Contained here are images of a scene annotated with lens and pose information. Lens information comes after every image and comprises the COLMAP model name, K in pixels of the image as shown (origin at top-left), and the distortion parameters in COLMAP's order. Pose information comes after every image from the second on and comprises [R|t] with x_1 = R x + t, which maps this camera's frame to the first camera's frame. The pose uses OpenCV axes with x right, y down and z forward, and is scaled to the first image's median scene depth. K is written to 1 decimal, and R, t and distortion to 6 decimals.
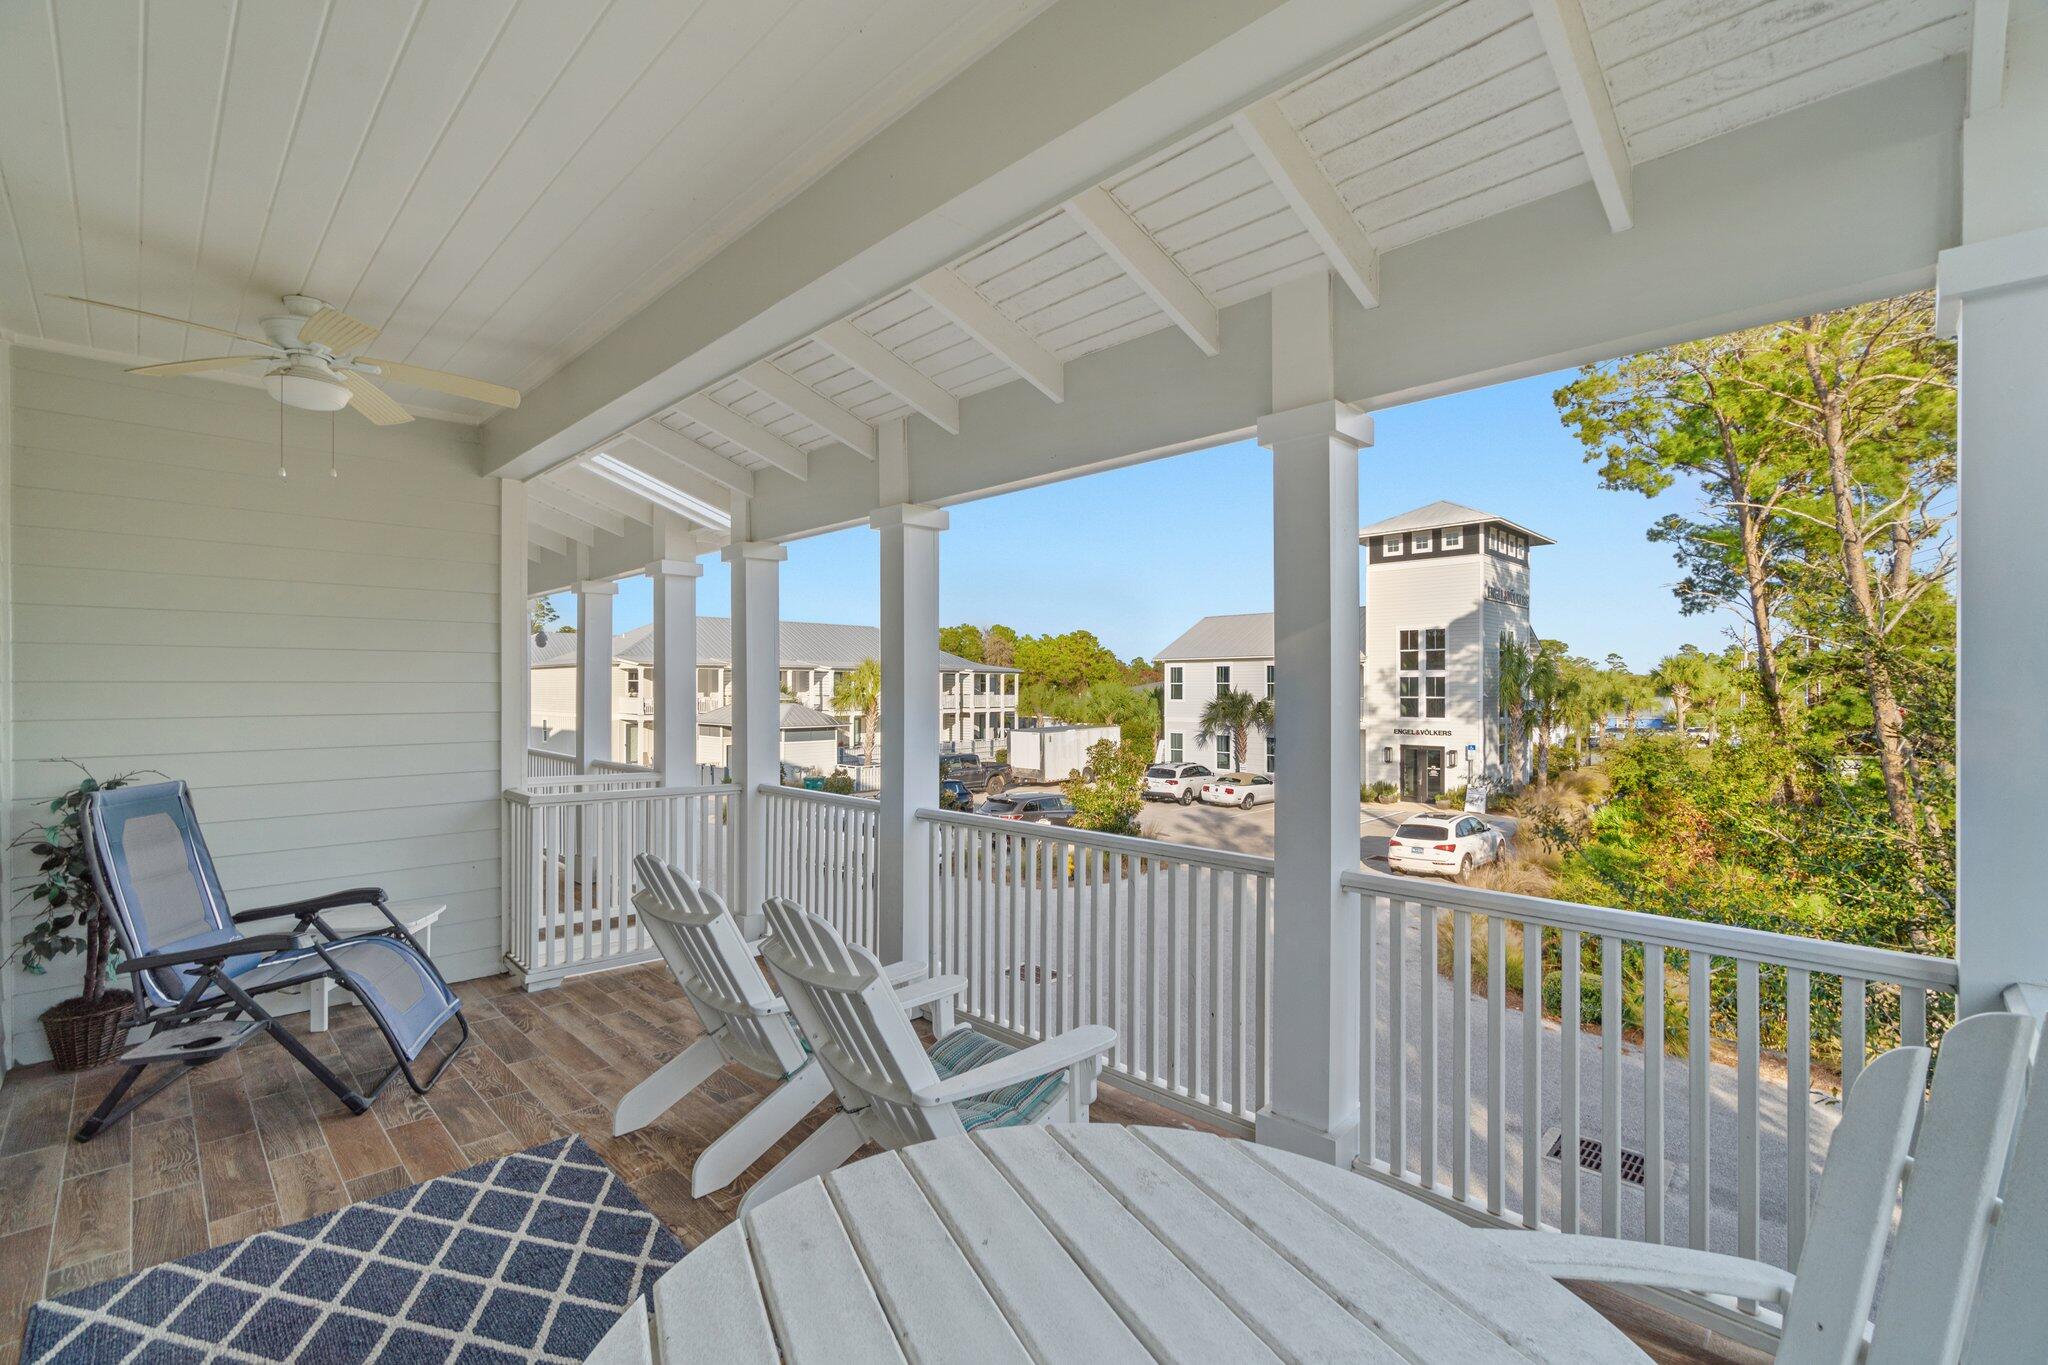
lens RADIAL K [[889.1, 0, 1020.2], [0, 889.1, 688.1], [0, 0, 1]] dist [0.010557, -0.000871]
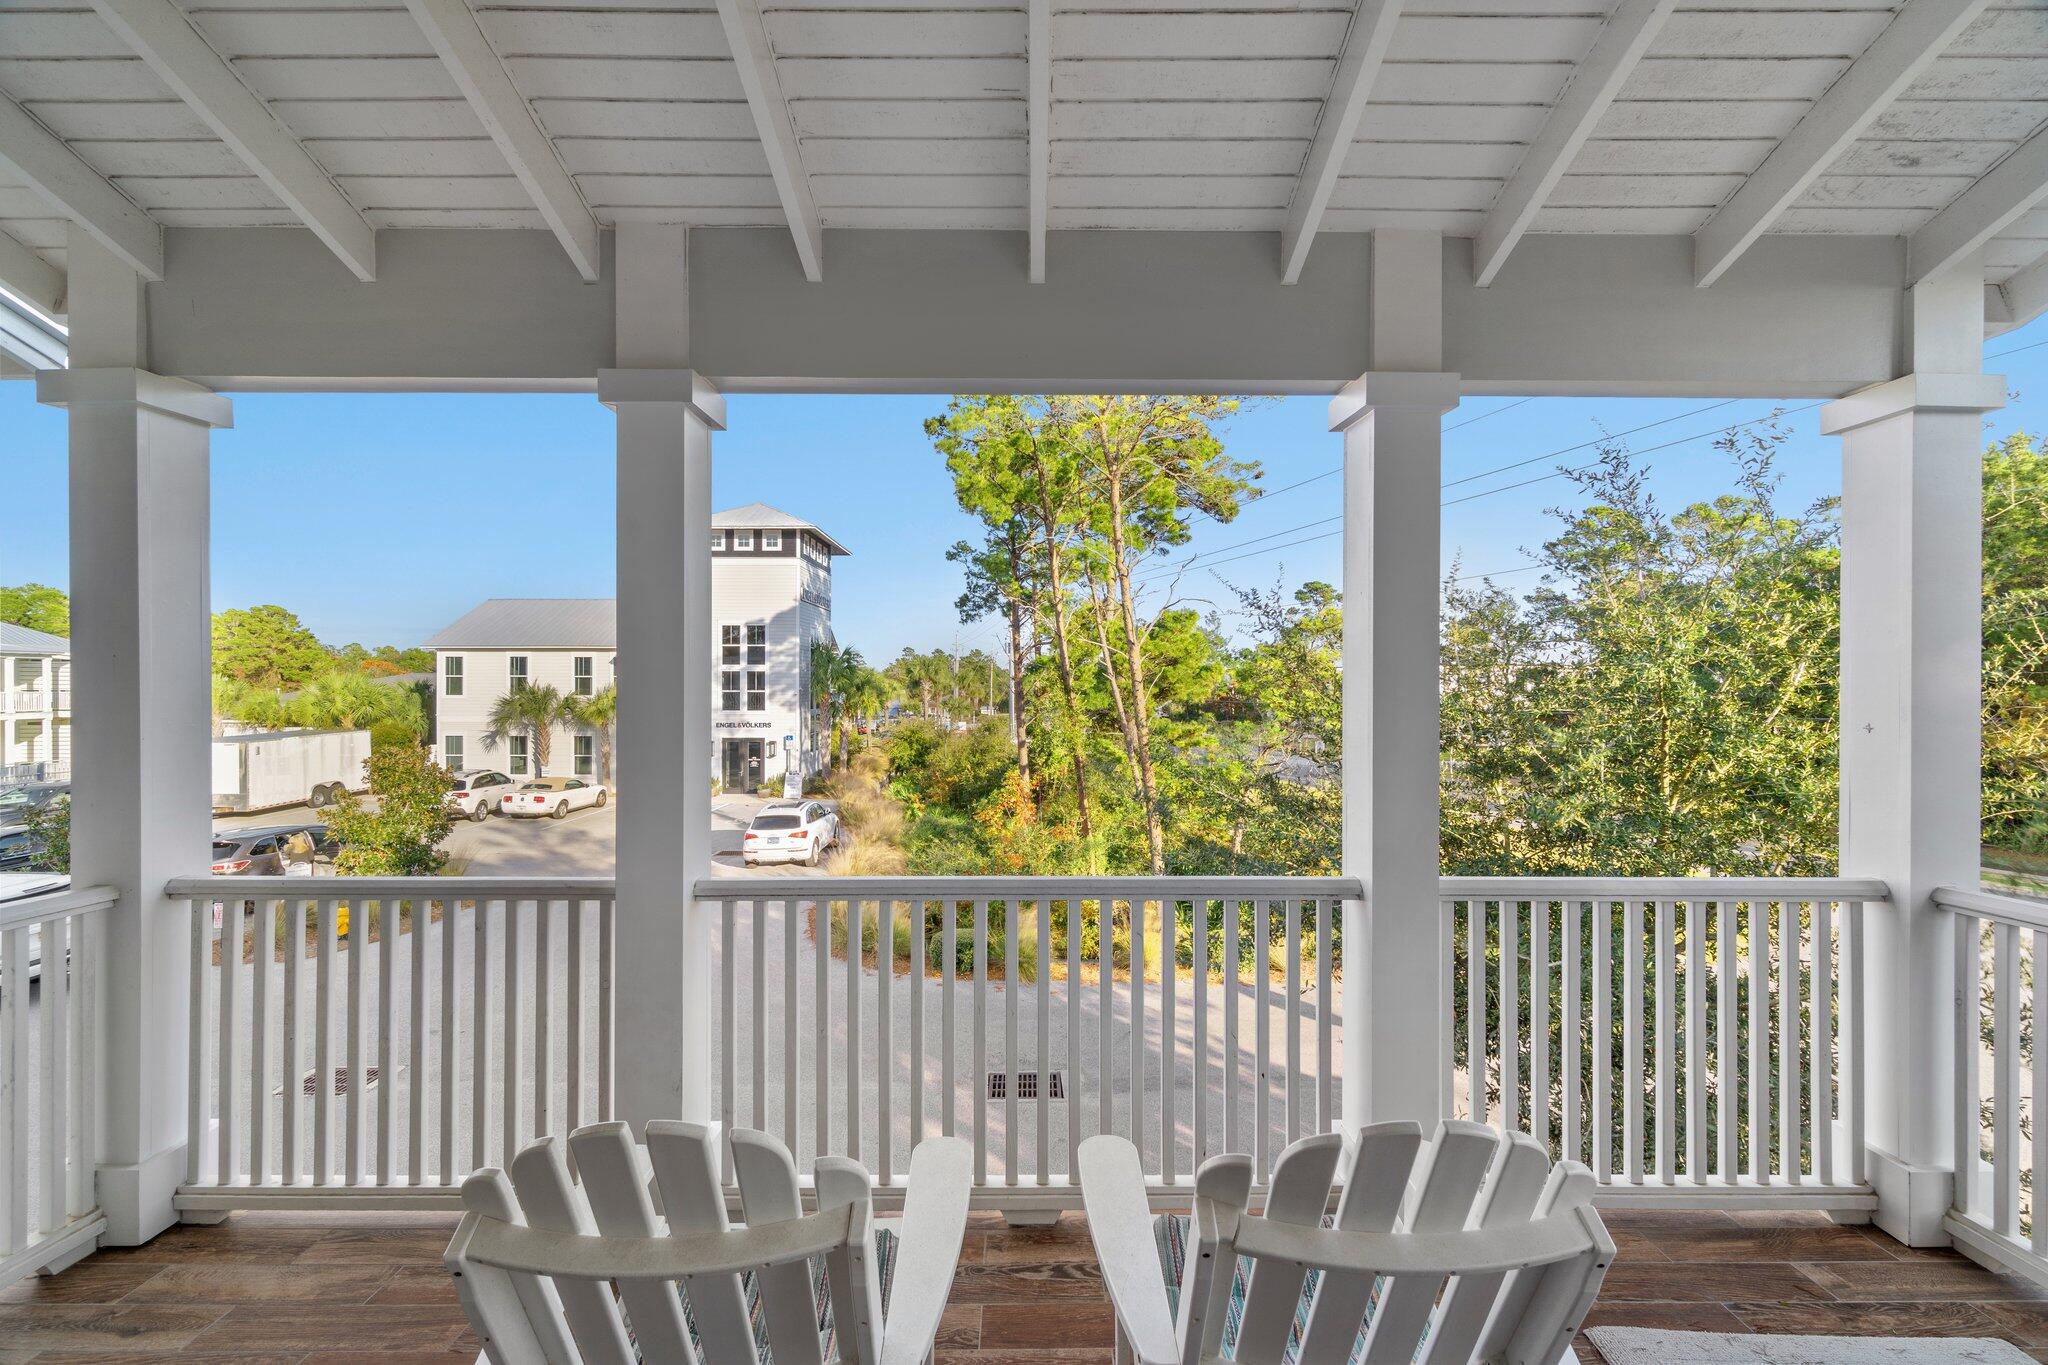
lens RADIAL K [[889.1, 0, 1016.7], [0, 889.1, 678.6], [0, 0, 1]] dist [0.010557, -0.000871]
pose [[0.712498, 0.005104, 0.701656, -0.045556], [-0.002280, 0.999985, -0.004959, 0.000465], [-0.701670, 0.001933, 0.712499, 0.047464]]
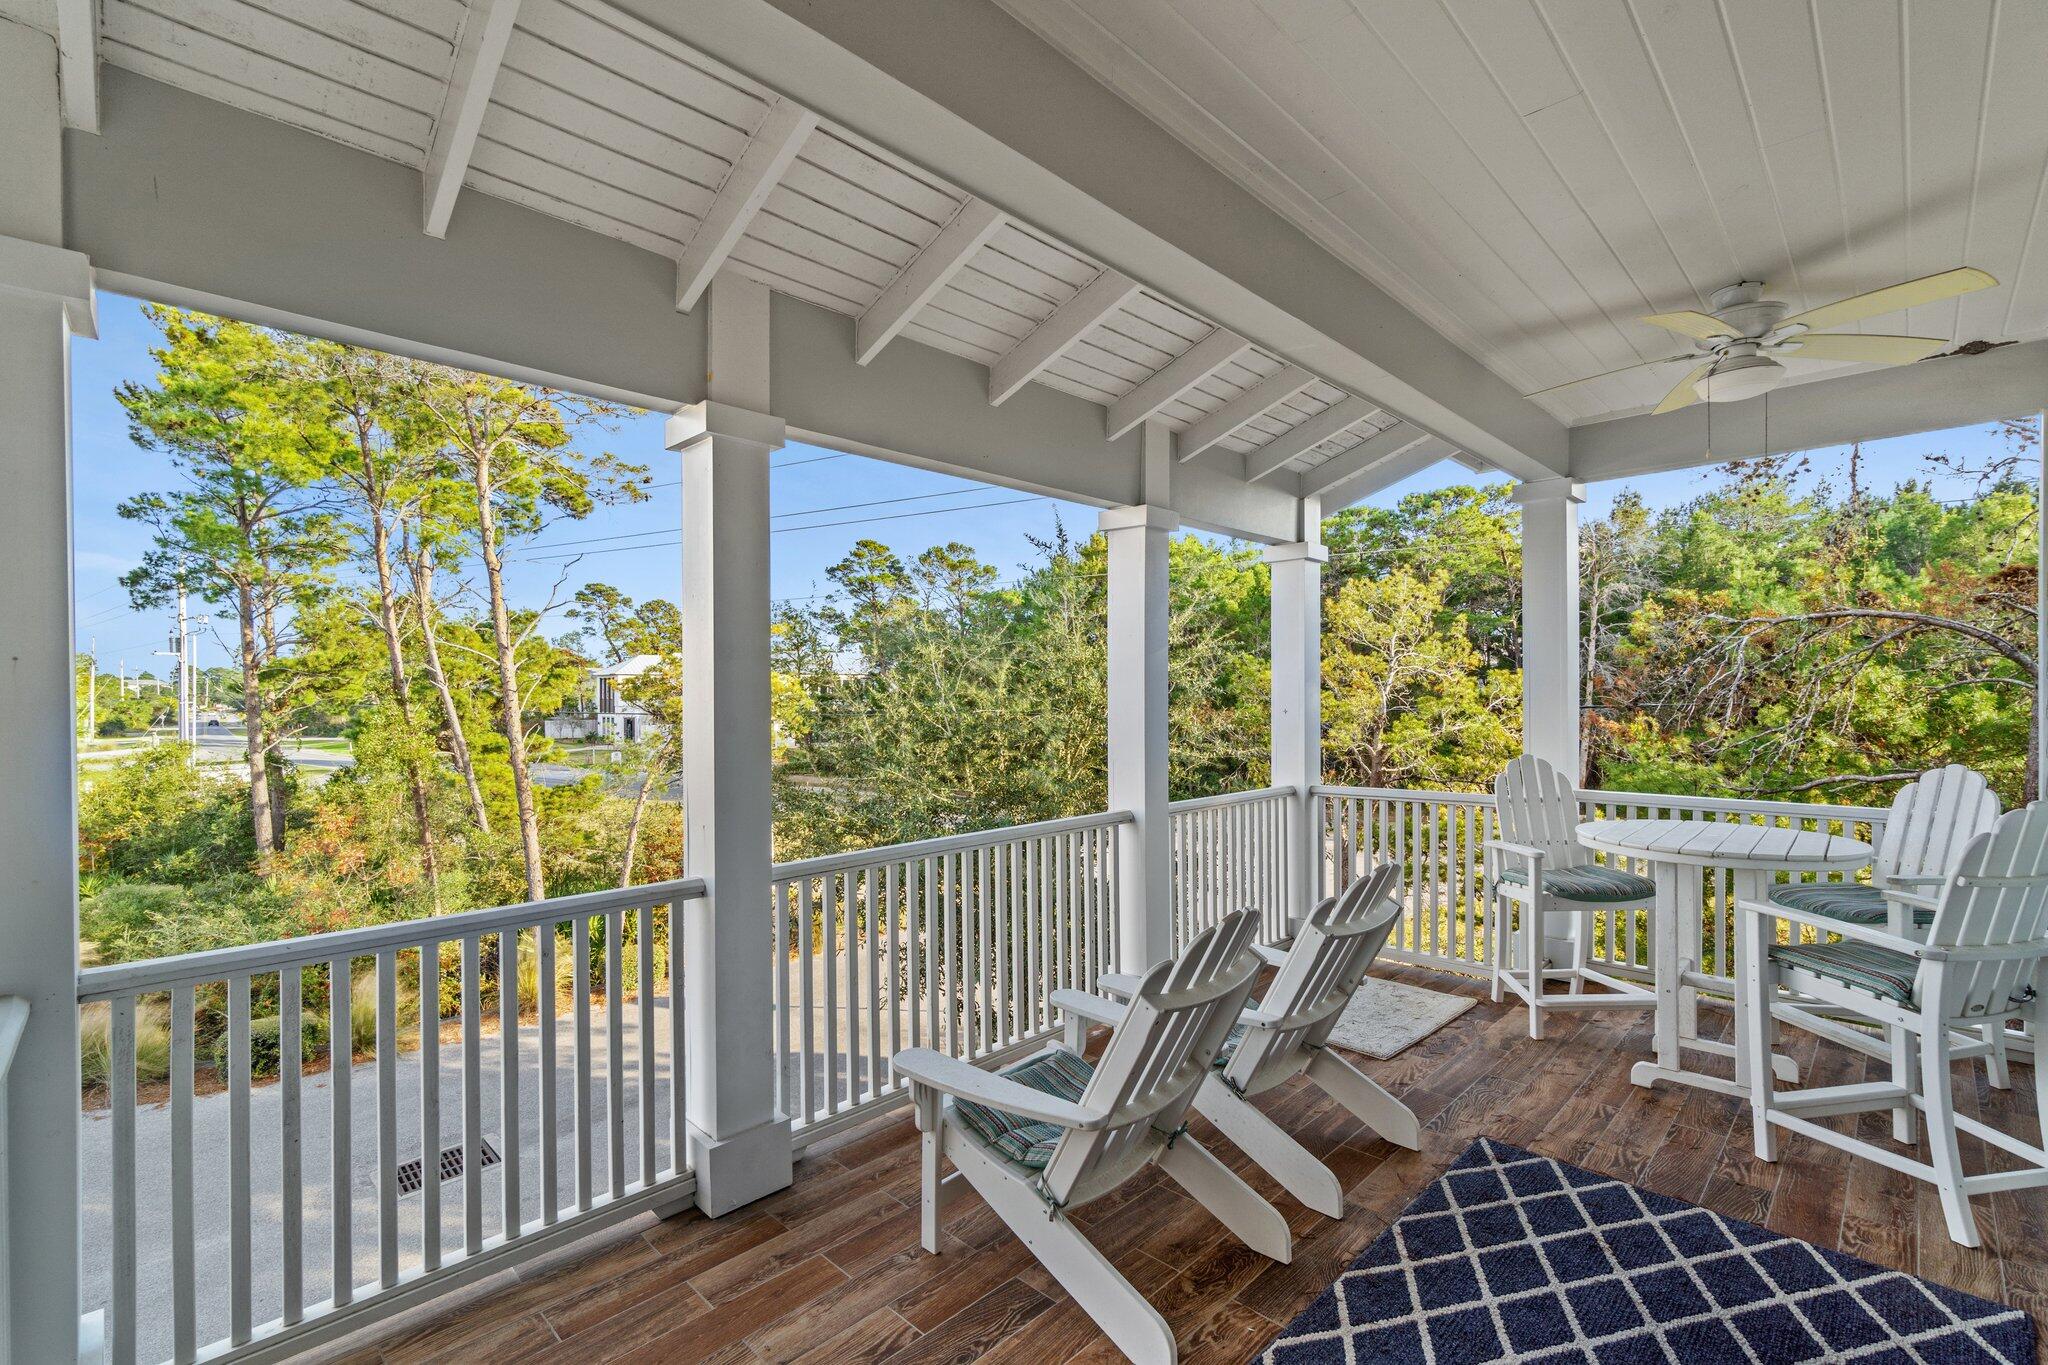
lens RADIAL K [[889.1, 0, 1033.6], [0, 889.1, 694.3], [0, 0, 1]] dist [0.010557, -0.000871]
pose [[-0.005364, -0.007307, 0.999959, -0.090624], [0.005287, 0.999959, 0.007335, -0.000305], [-0.999972, 0.005327, -0.005326, 0.091060]]
